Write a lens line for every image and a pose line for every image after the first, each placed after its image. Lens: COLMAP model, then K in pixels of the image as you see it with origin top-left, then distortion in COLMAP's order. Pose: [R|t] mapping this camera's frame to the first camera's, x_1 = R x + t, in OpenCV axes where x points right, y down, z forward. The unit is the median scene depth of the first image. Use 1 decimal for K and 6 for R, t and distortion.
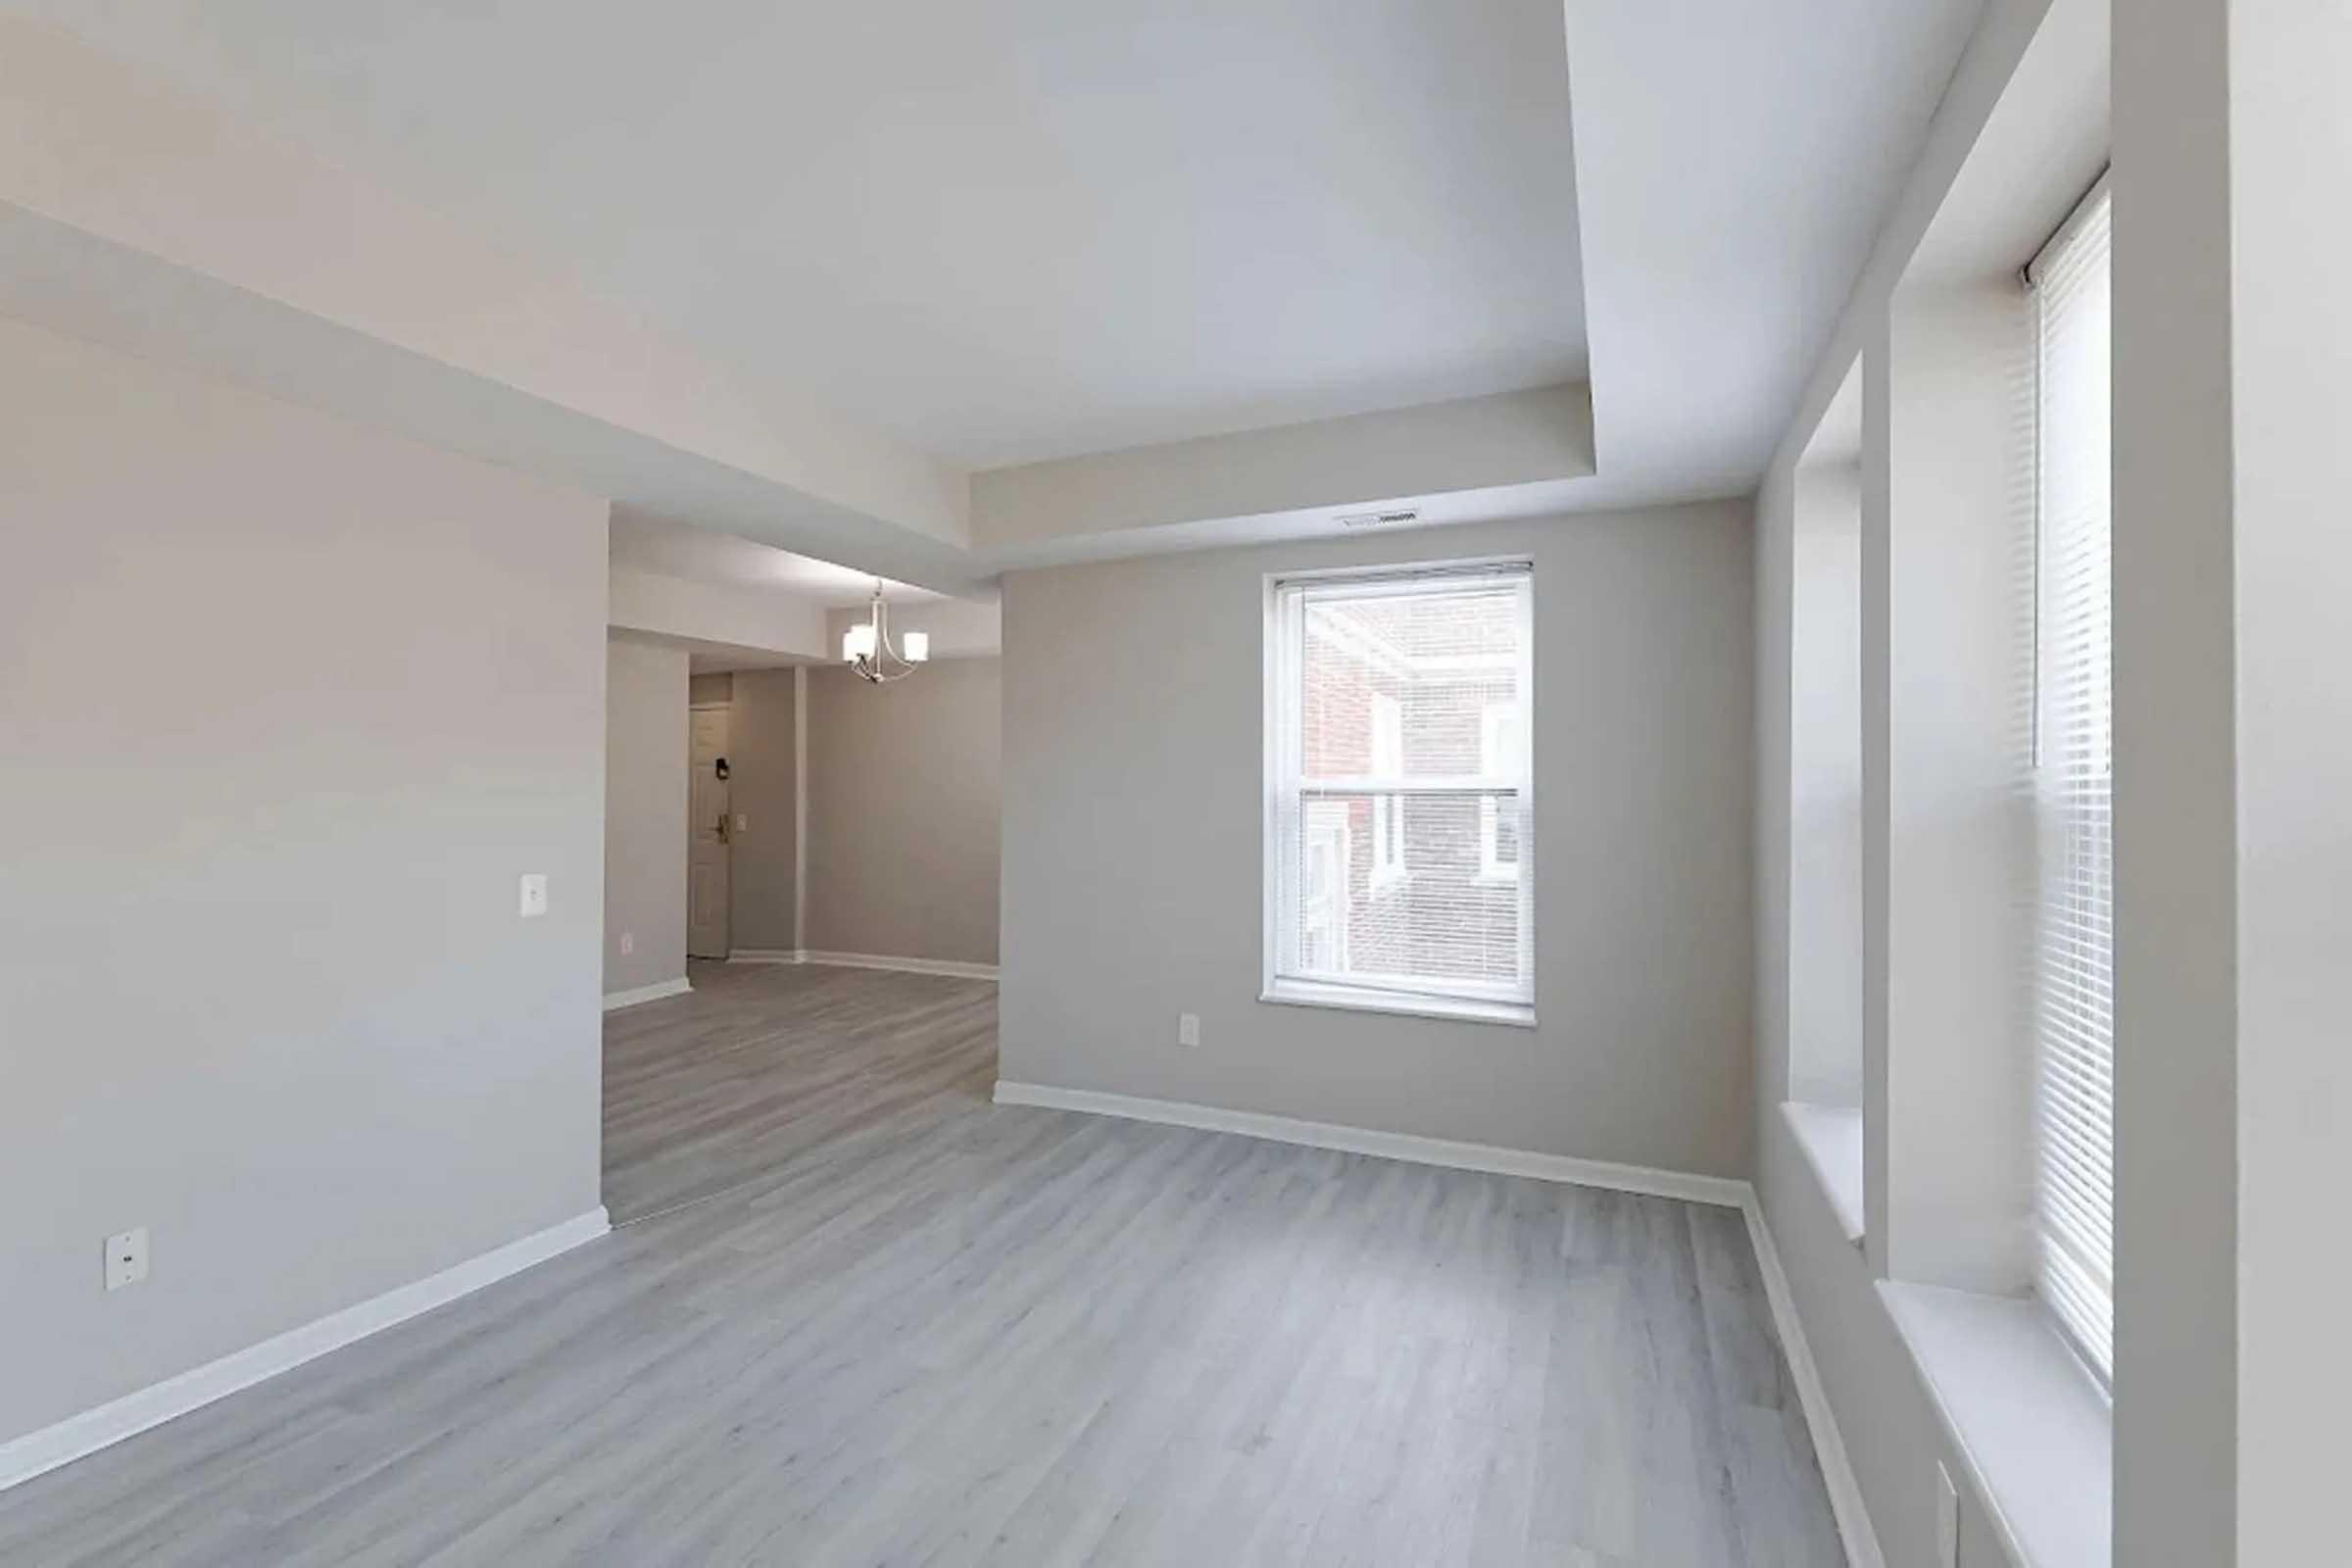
lens RADIAL K [[1030.4, 0, 1163.6], [0, 1030.4, 784.8], [0, 0, 1]] dist [-0.002829, 0.000021]
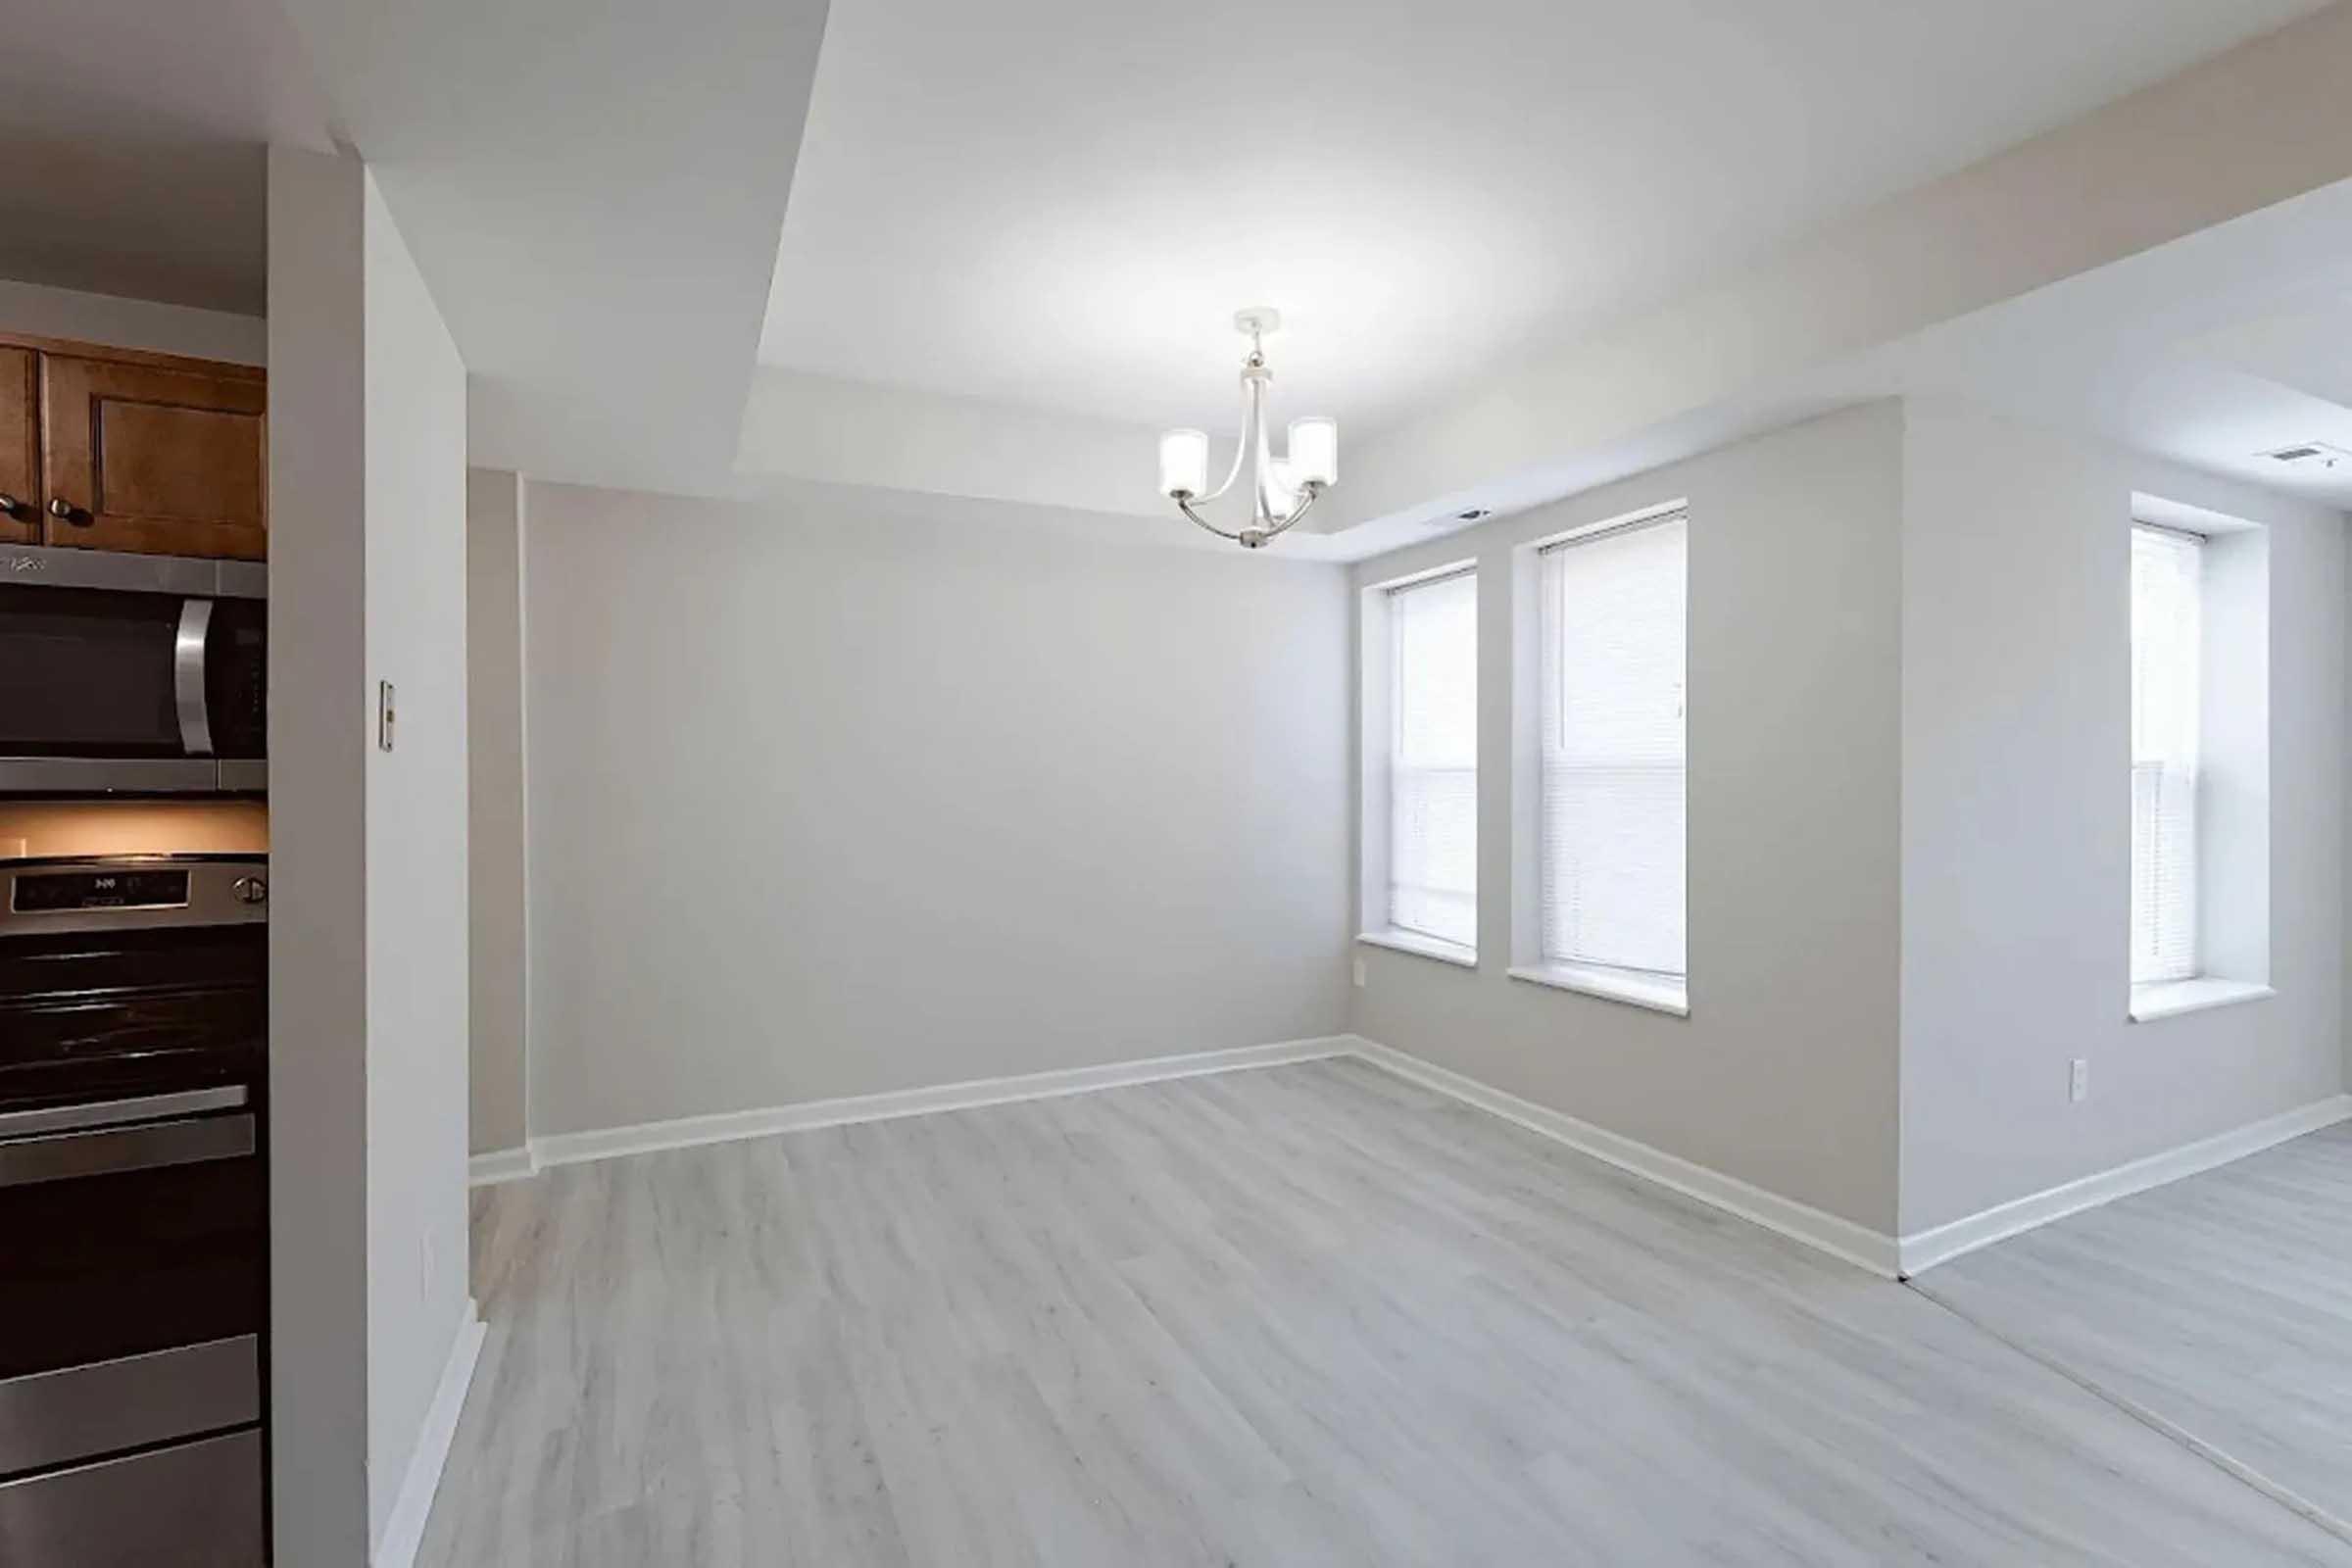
lens RADIAL K [[1030.4, 0, 1163.6], [0, 1030.4, 784.8], [0, 0, 1]] dist [-0.002829, 0.000021]
pose [[0.653819, -0.002947, 0.756645, -0.500866], [-0.001112, 0.999988, 0.004856, 0.010177], [-0.756650, -0.004016, 0.653808, 0.519985]]
